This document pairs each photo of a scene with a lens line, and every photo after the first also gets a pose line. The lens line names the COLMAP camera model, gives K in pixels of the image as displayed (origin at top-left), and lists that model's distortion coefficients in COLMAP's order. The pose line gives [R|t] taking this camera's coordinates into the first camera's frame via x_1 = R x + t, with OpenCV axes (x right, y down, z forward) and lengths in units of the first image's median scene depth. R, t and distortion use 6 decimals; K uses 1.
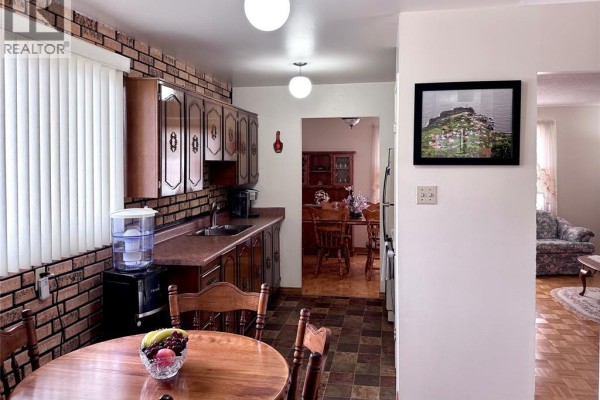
lens RADIAL K [[512.5, 0, 300.8], [0, 512.5, 173.6], [0, 0, 1]] dist [0.091719, -0.007101]
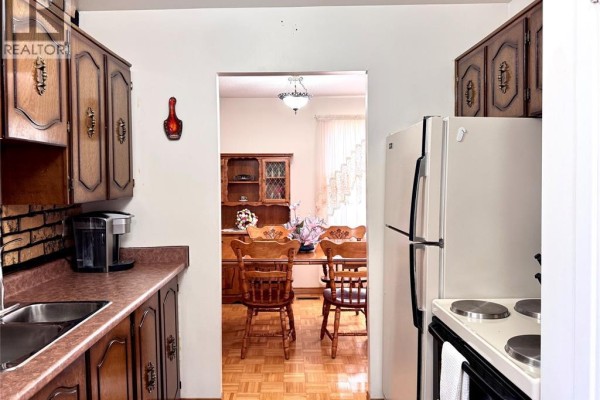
lens RADIAL K [[458.0, 0, 300.0], [0, 458.0, 200.0], [0, 0, 1]] dist [0.003188, -0.000736]
pose [[0.981640, -0.012492, 0.190331, -0.007693], [0.008780, 0.999755, 0.020336, 0.011354], [-0.190539, -0.018292, 0.981509, 0.525217]]
